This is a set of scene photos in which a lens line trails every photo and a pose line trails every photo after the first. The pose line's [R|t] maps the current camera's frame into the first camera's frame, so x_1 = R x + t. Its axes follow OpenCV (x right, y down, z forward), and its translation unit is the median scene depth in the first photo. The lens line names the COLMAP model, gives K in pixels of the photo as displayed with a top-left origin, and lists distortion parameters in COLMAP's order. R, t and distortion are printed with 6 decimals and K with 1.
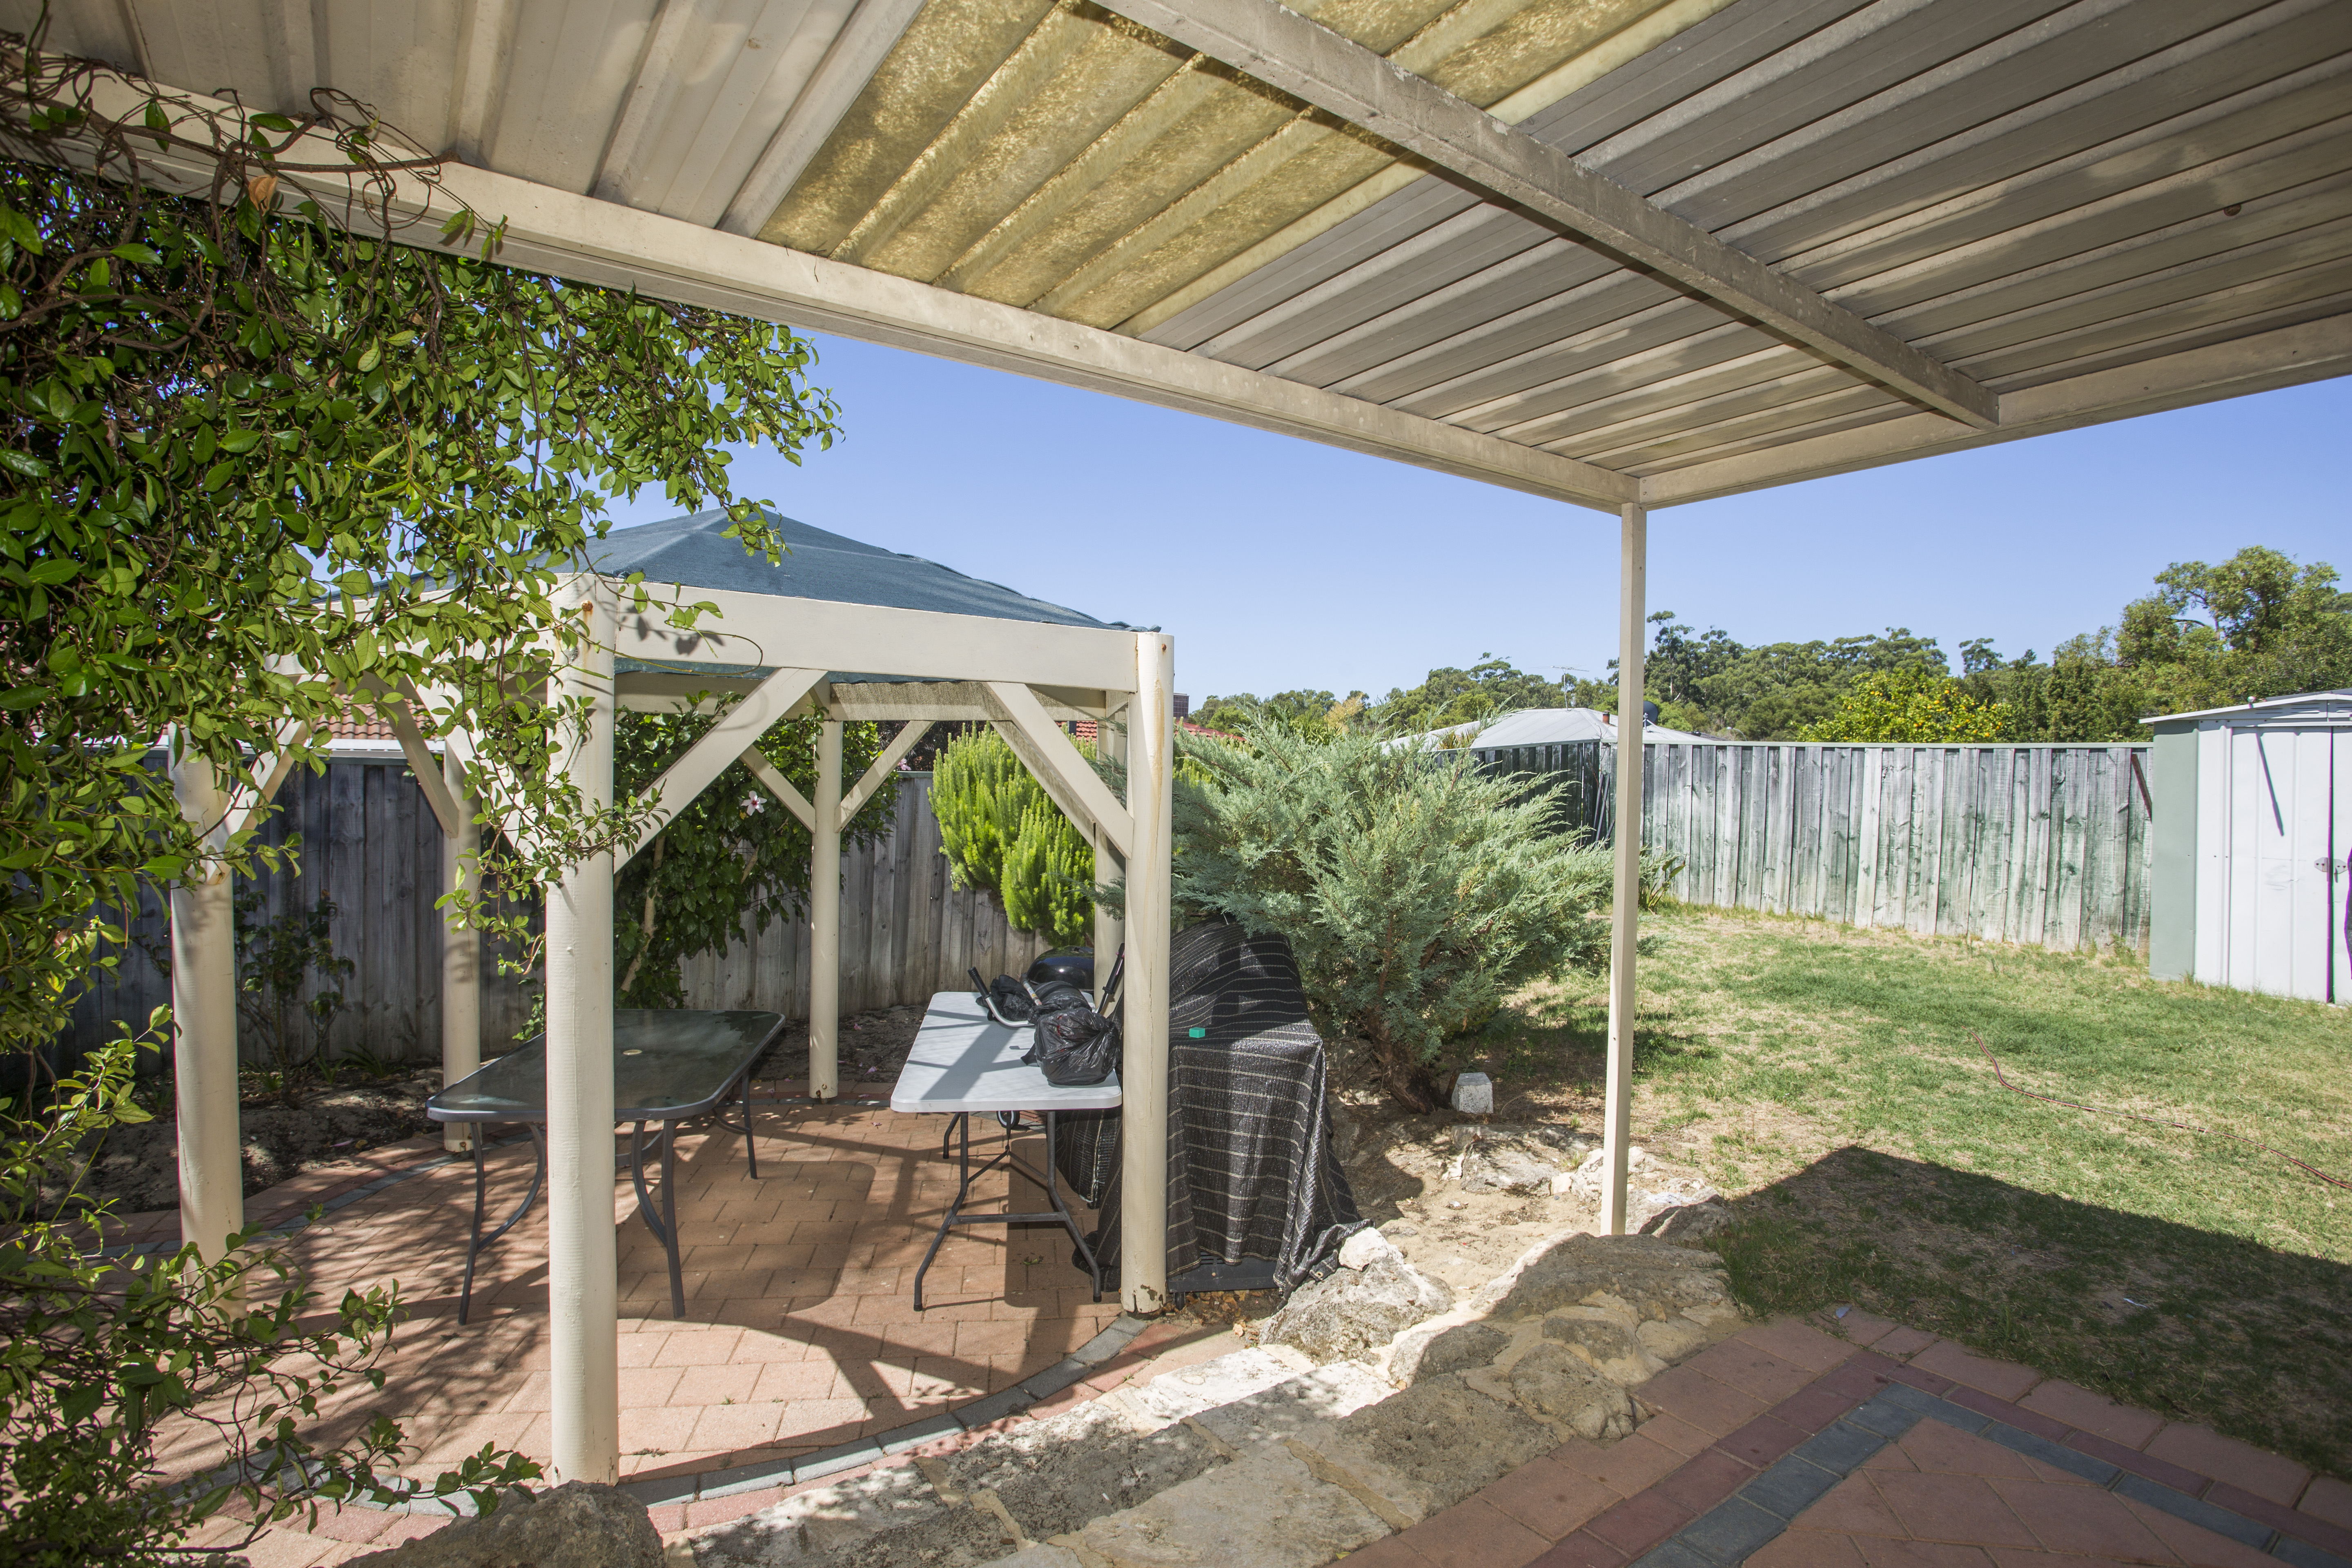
lens RADIAL K [[1155.5, 0, 1168.6], [0, 1155.5, 777.8], [0, 0, 1]] dist [-0.049412, 0.016695]
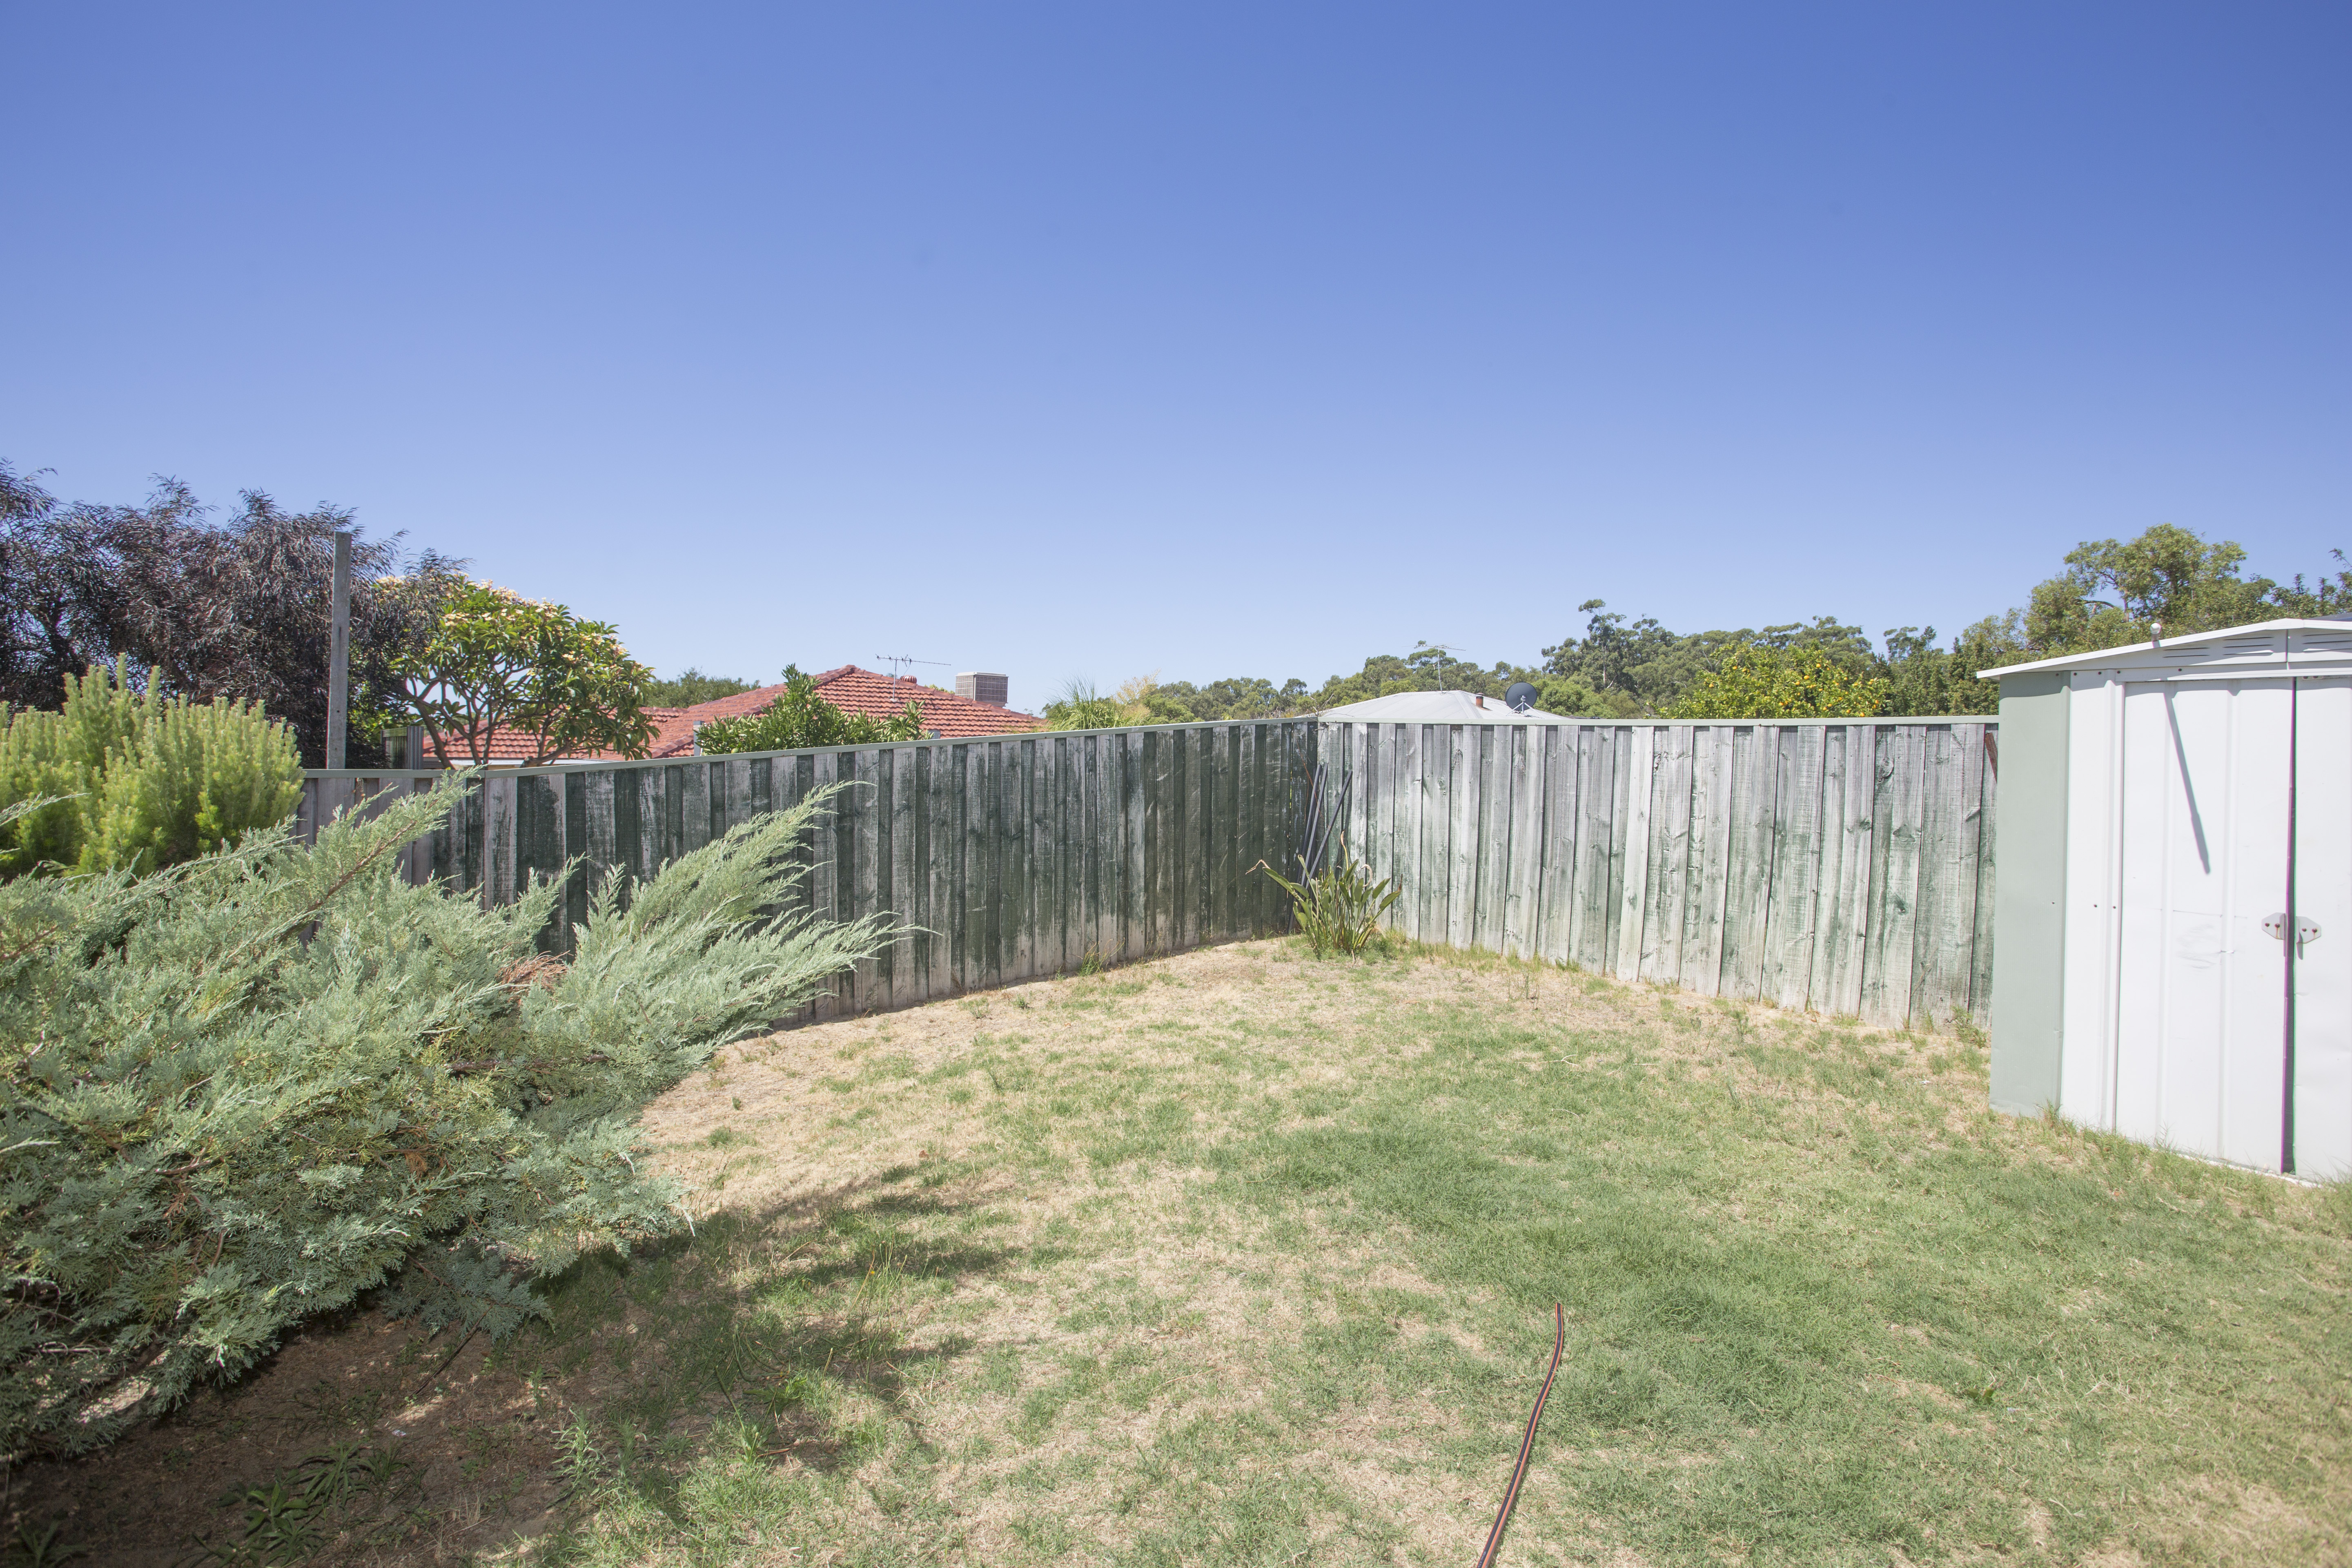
lens RADIAL K [[1155.5, 0, 1182.1], [0, 1155.5, 778.4], [0, 0, 1]] dist [-0.049412, 0.016695]
pose [[0.998591, -0.003838, 0.052928, 0.285947], [0.003322, 0.999946, 0.009823, -0.002042], [-0.052963, -0.009634, 0.998550, 0.294221]]
